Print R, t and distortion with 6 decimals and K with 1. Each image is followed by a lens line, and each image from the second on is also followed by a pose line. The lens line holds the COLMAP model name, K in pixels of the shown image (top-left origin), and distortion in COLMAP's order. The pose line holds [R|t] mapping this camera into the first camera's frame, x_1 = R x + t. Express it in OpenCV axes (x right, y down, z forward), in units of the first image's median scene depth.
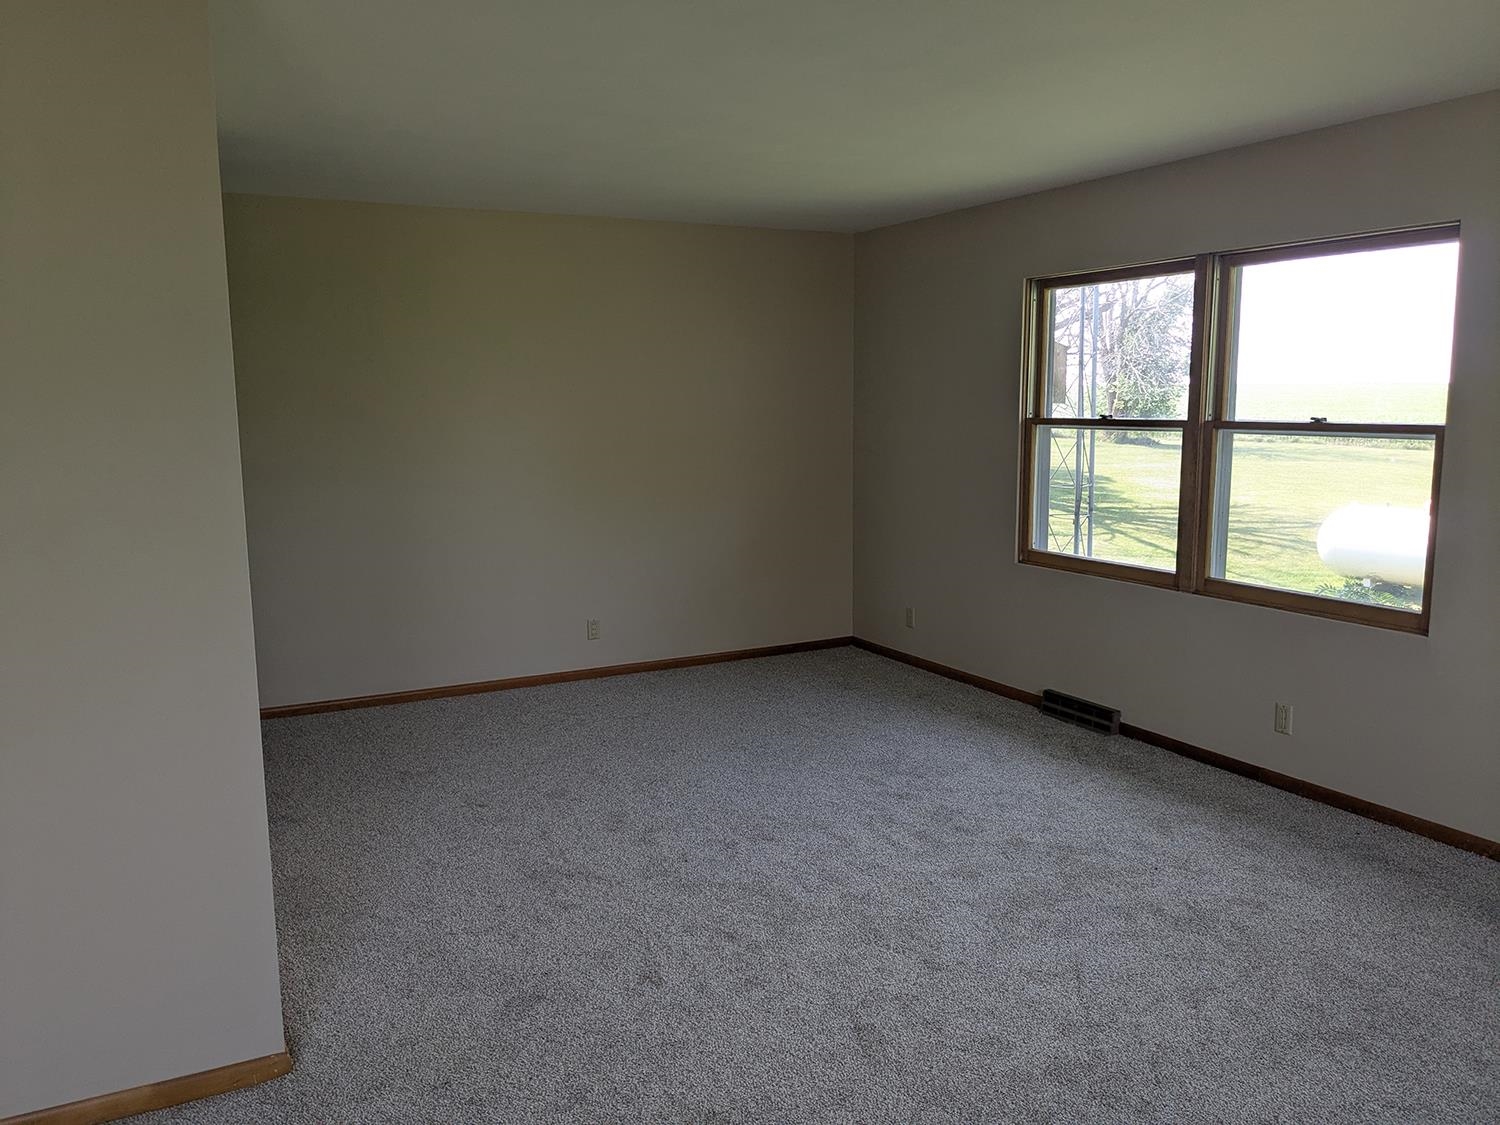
lens RADIAL K [[1201.7, 0, 752.1], [0, 1201.7, 561.1], [0, 0, 1]] dist [0.031078, -0.034898]
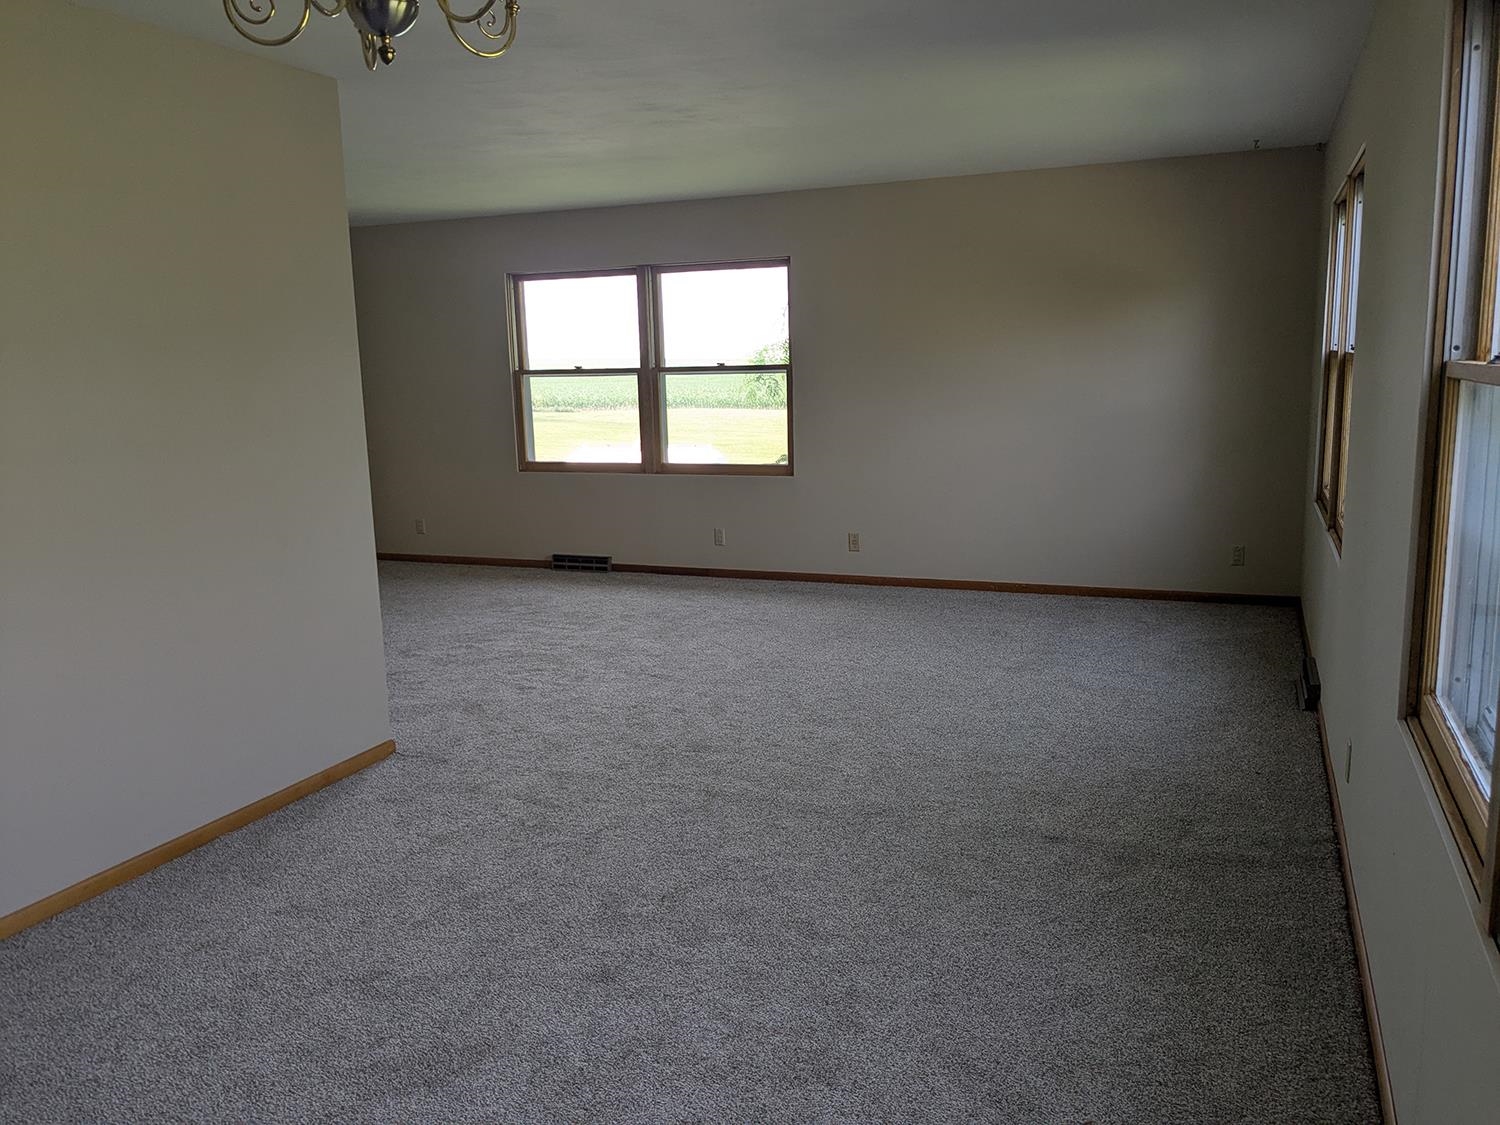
lens RADIAL K [[1201.7, 0, 754.7], [0, 1201.7, 558.0], [0, 0, 1]] dist [0.031078, -0.034898]
pose [[0.776731, -0.122225, 0.617859, -0.509765], [0.108779, 0.992281, 0.059543, 0.053786], [-0.620368, 0.020962, 0.784031, -0.331818]]
